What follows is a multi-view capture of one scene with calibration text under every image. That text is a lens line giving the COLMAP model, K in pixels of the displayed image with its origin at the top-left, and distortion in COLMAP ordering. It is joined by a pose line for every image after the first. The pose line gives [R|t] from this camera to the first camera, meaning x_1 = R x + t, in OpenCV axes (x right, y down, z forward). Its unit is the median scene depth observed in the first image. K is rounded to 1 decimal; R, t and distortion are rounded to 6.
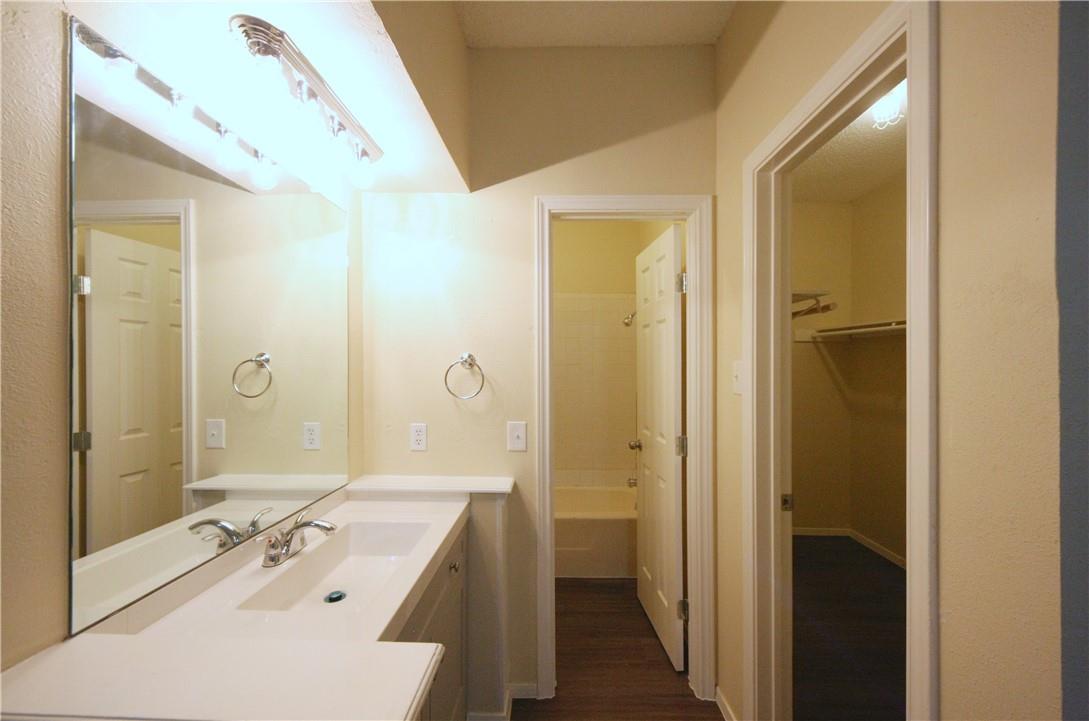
lens RADIAL K [[419.0, 0, 546.6], [0, 419.0, 364.5], [0, 0, 1]] dist [0.010545, 0.000159]
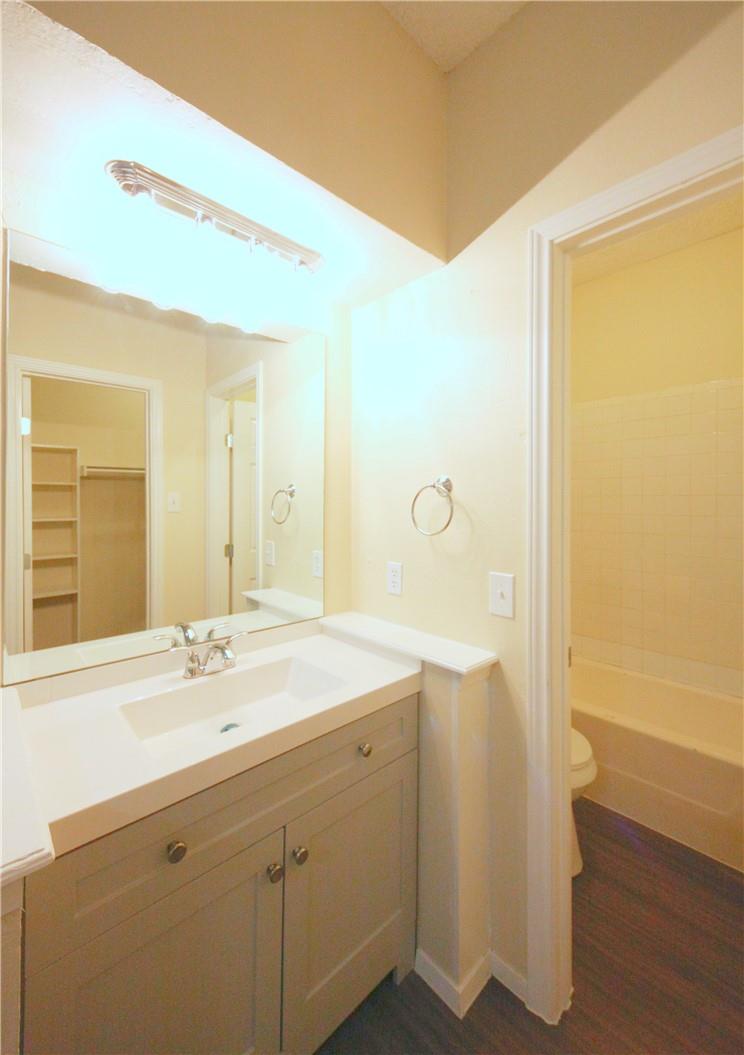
lens RADIAL K [[421.9, 0, 371.8], [0, 421.9, 504.7], [0, 0, 1]] dist [0.001564, 0.000431]
pose [[0.700508, 0.000859, -0.713644, 0.268995], [-0.002228, 0.999997, -0.000983, 0.026556], [0.713641, 0.002278, 0.700508, 0.370541]]
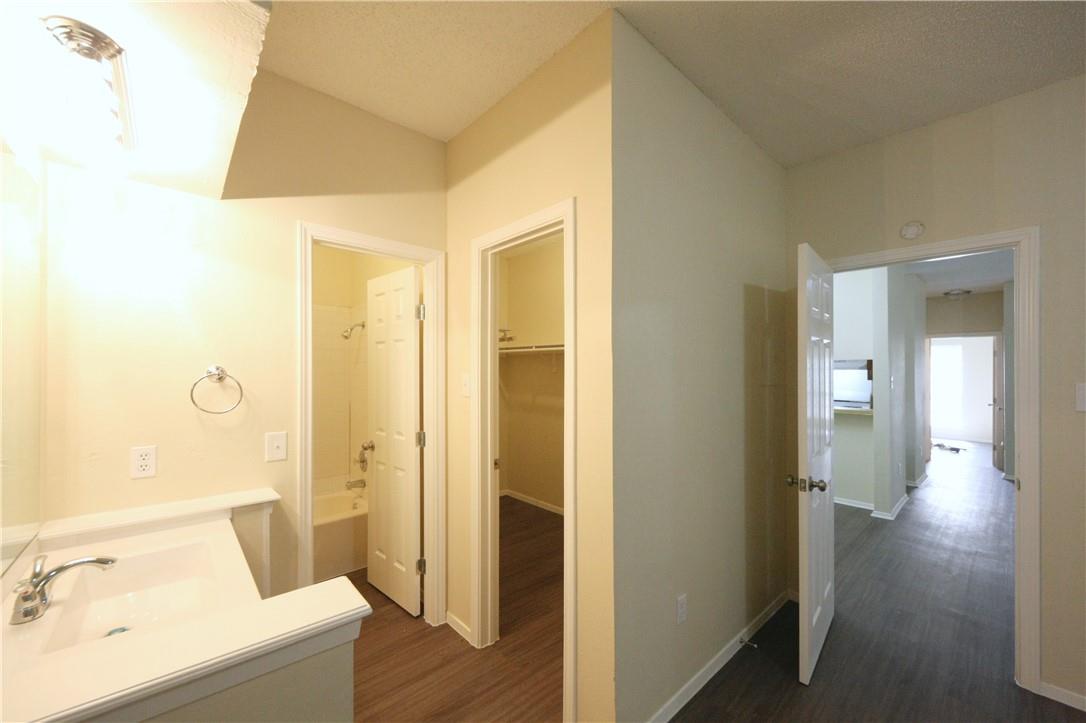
lens RADIAL K [[412.3, 0, 544.9], [0, 412.3, 364.6], [0, 0, 1]] dist [0.002111, 0.000299]
pose [[0.727898, 0.009800, 0.685615, -0.288091], [0.001640, 0.999870, -0.016032, -0.013916], [-0.685683, 0.012794, 0.727788, -0.198376]]
